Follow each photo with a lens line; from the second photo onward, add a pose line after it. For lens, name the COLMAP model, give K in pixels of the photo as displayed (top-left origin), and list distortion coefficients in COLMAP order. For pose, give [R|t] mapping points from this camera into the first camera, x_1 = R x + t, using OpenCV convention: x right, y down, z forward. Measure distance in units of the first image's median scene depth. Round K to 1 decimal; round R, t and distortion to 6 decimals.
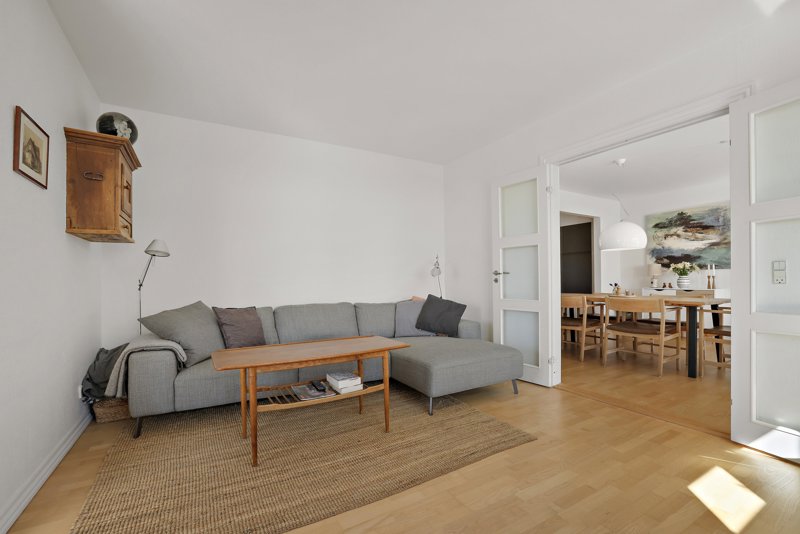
lens RADIAL K [[350.8, 0, 398.9], [0, 350.8, 281.4], [0, 0, 1]] dist [-0.021034, 0.004977]
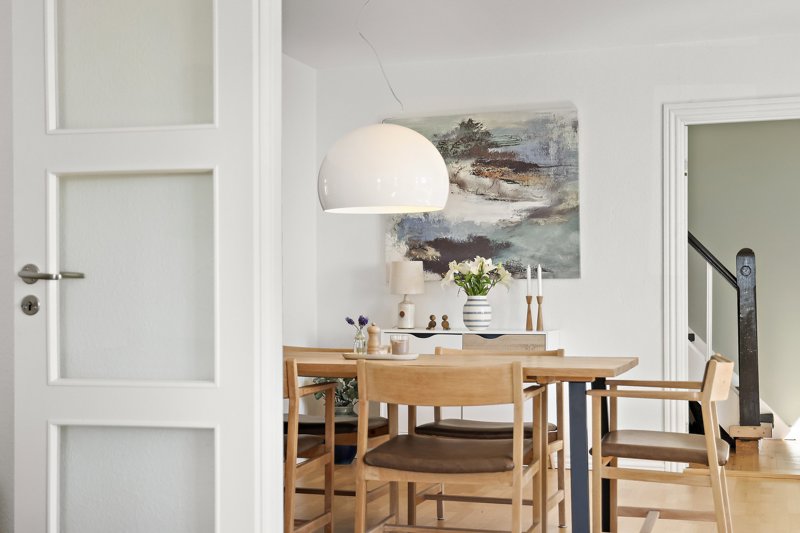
lens RADIAL K [[1151.0, 0, 406.4], [0, 1151.0, 291.8], [0, 0, 1]] dist [0.018218, 0.000000]
pose [[0.743343, 0.012913, 0.668786, -0.041464], [-0.002251, 0.999856, -0.016803, 0.000399], [-0.668907, 0.010985, 0.743265, 0.163492]]
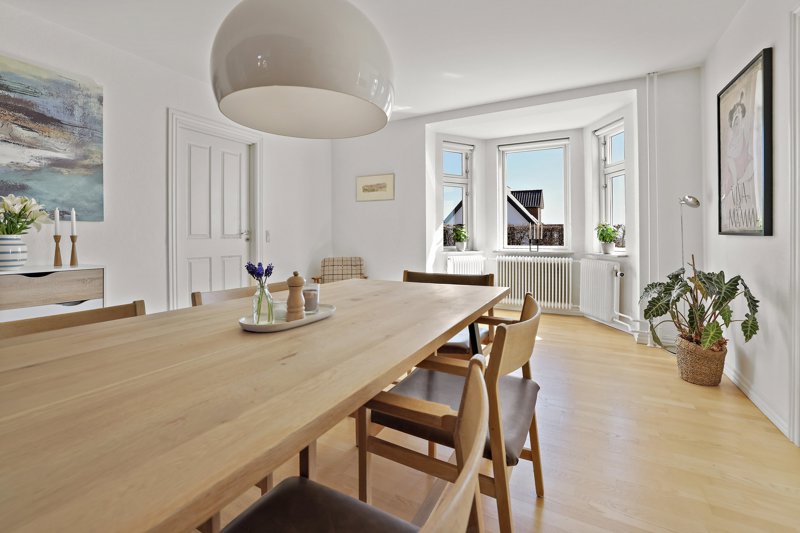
lens RADIAL K [[350.8, 0, 406.4], [0, 350.8, 236.9], [0, 0, 1]] dist [-0.021034, 0.004977]
pose [[-0.538746, 0.003812, 0.842459, 0.319633], [0.005011, 0.999987, -0.001321, -0.012178], [-0.842453, 0.003510, -0.538758, 0.894091]]
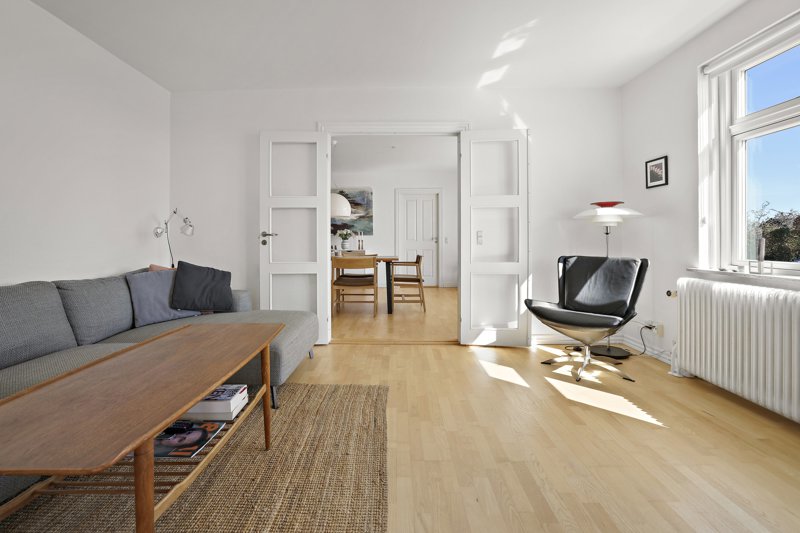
lens RADIAL K [[350.8, 0, 395.2], [0, 350.8, 240.7], [0, 0, 1]] dist [-0.021034, 0.004977]
pose [[0.517990, 0.009505, 0.855334, -0.219763], [0.000151, 0.999937, -0.011203, 0.001933], [-0.855387, 0.005933, 0.517956, 0.166814]]
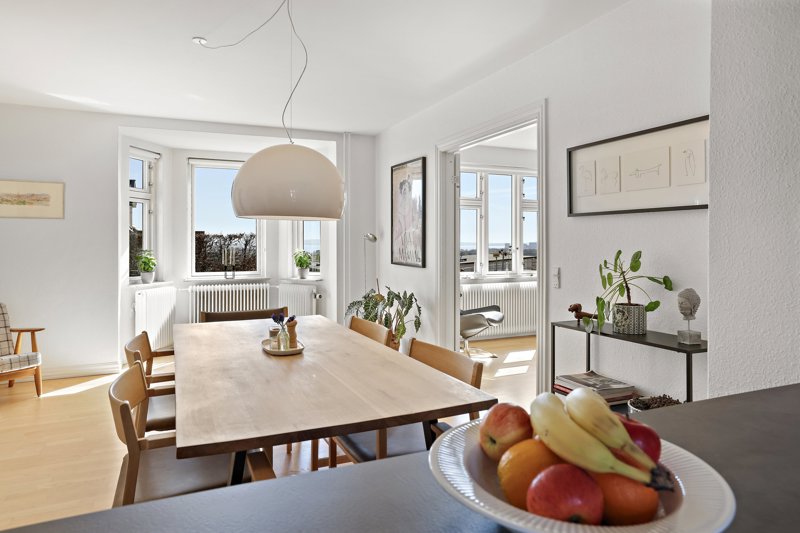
lens RADIAL K [[505.8, 0, 395.1], [0, 505.8, 241.1], [0, 0, 1]] dist [-0.021750, 0.000445]
pose [[-0.994651, 0.006061, 0.103118, 0.445888], [0.006326, 0.999977, 0.002240, -0.118459], [-0.103103, 0.002880, -0.994667, 1.706426]]
